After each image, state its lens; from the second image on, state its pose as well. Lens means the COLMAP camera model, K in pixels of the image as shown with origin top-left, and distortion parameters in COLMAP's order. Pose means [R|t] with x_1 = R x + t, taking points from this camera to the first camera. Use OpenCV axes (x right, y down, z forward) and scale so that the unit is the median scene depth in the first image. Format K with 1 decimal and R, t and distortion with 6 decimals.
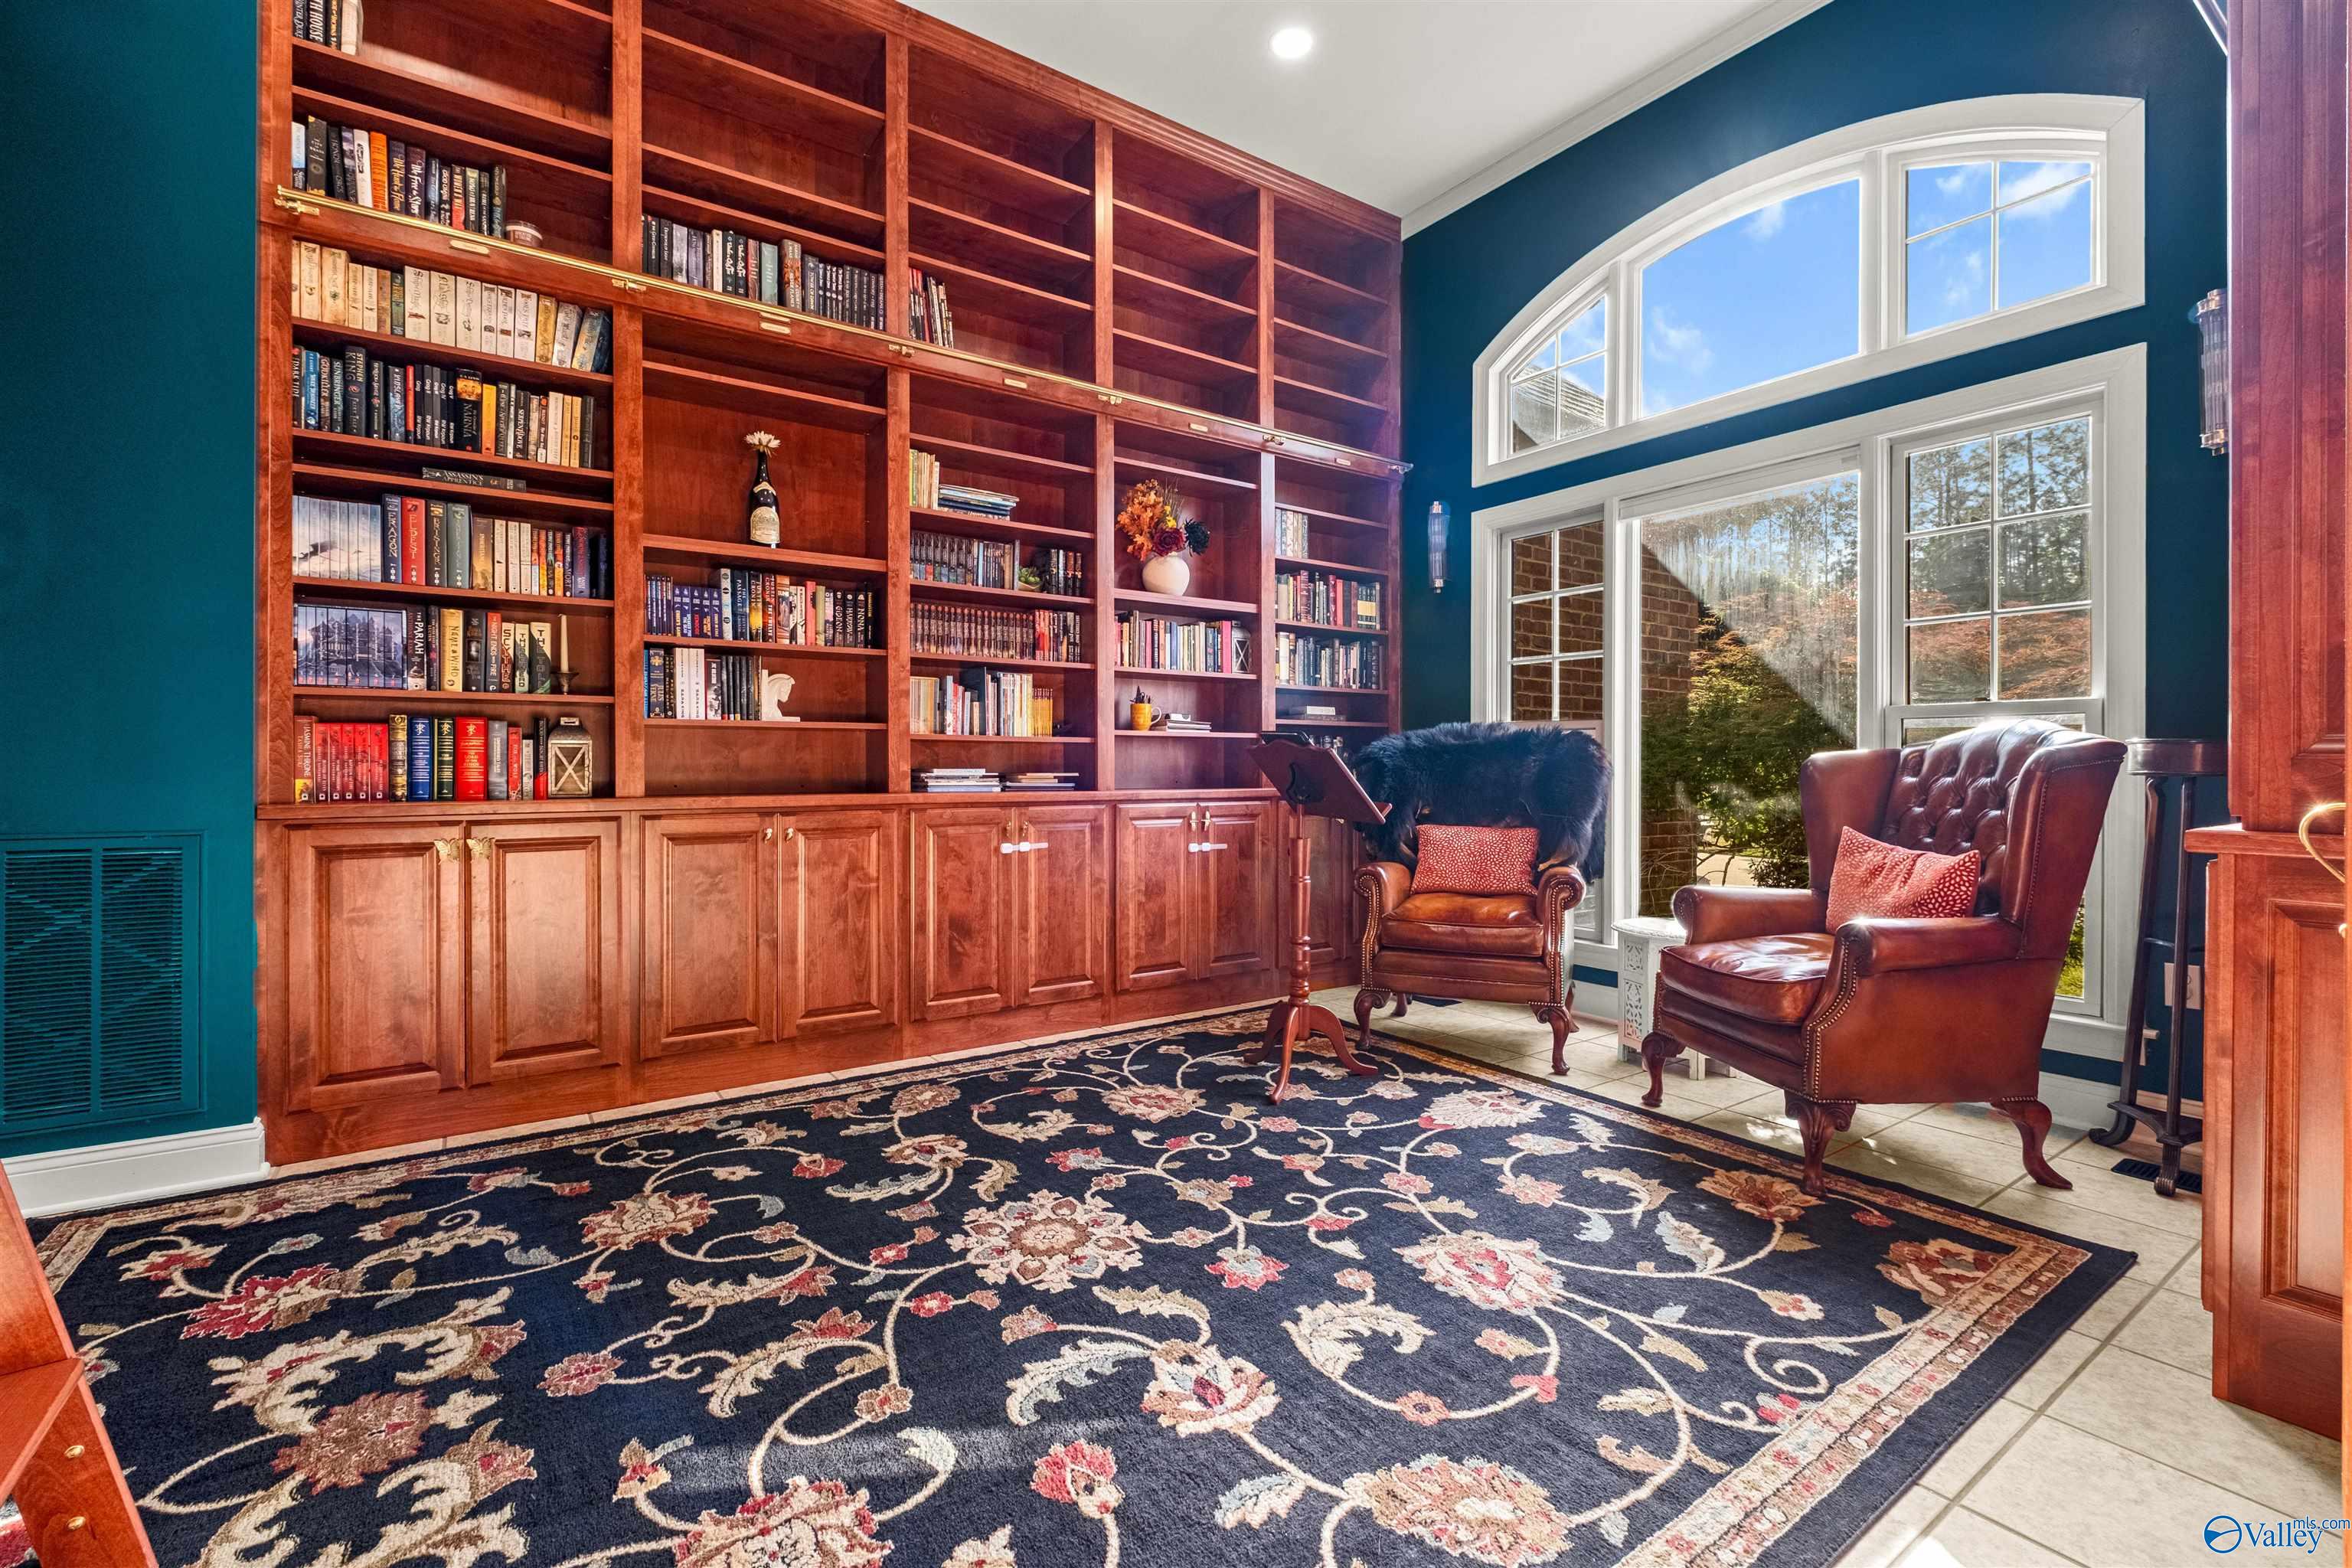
lens RADIAL K [[1036.0, 0, 1187.7], [0, 1036.0, 767.0], [0, 0, 1]] dist [0.008070, -0.005301]
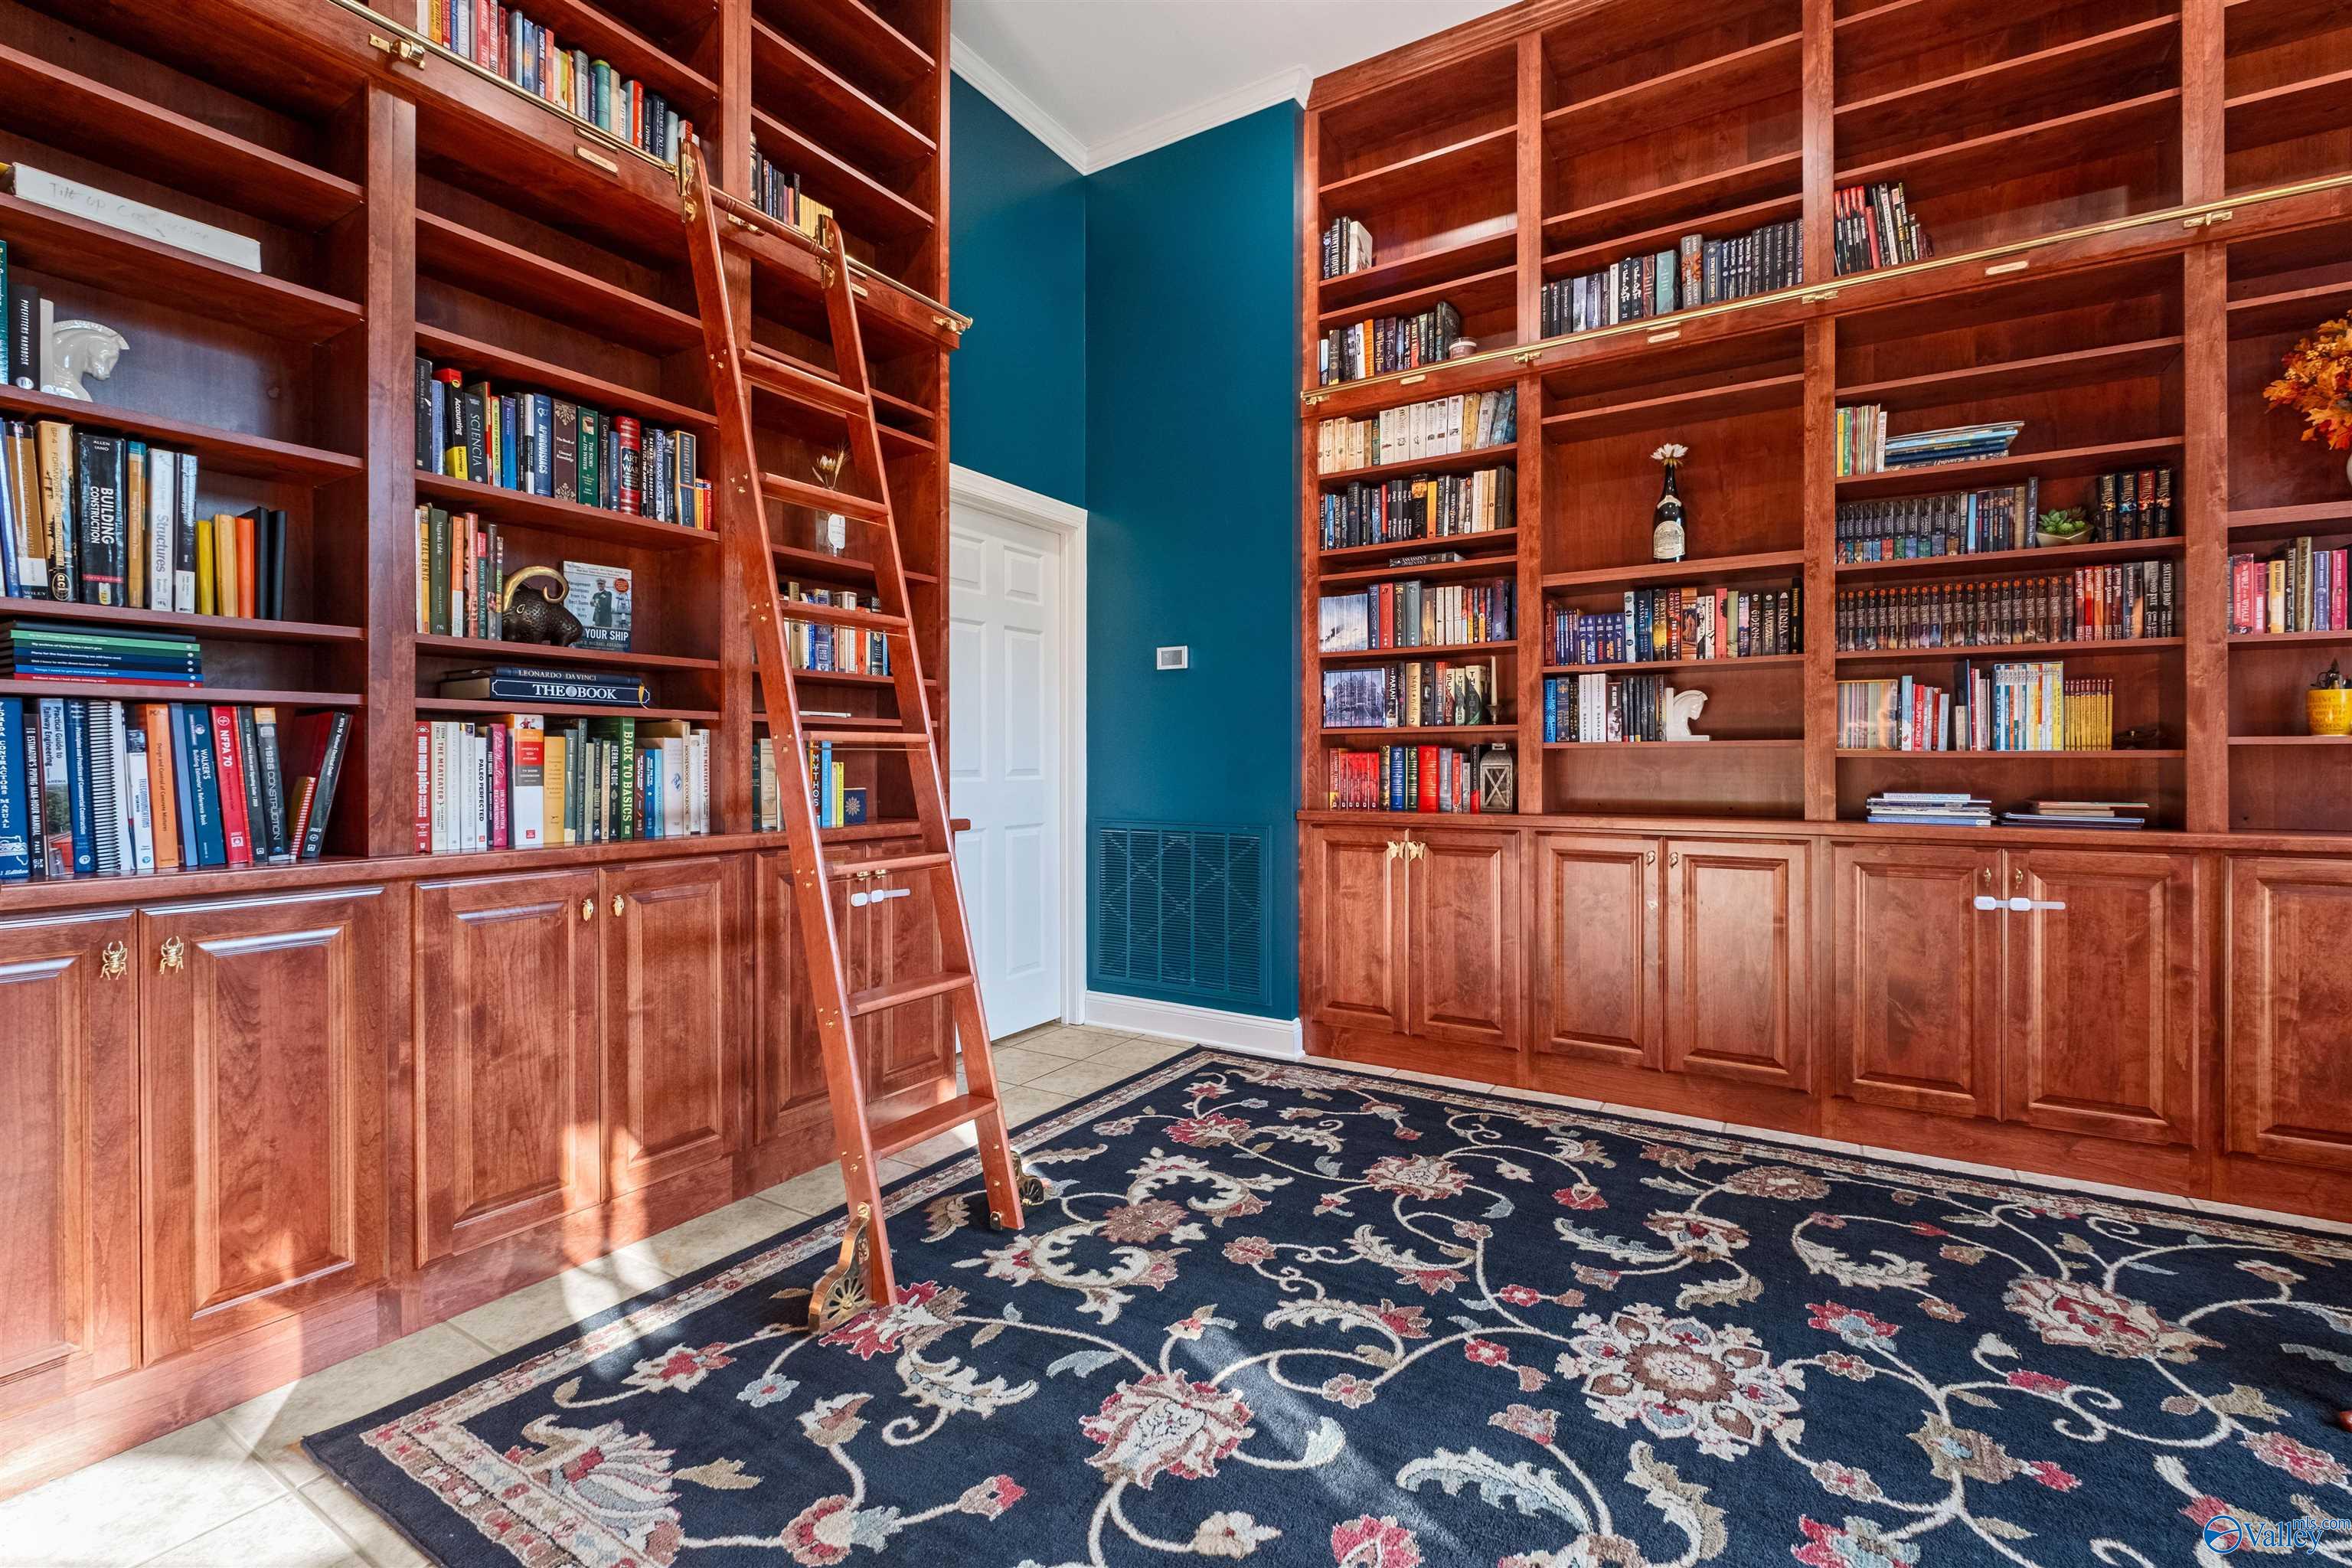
lens RADIAL K [[1036.0, 0, 1182.9], [0, 1036.0, 764.9], [0, 0, 1]] dist [0.008070, -0.005301]
pose [[0.391479, 0.002972, -0.920182, 0.345135], [0.000757, 0.999993, 0.003552, -0.028354], [0.920187, -0.002087, 0.391474, 0.220151]]
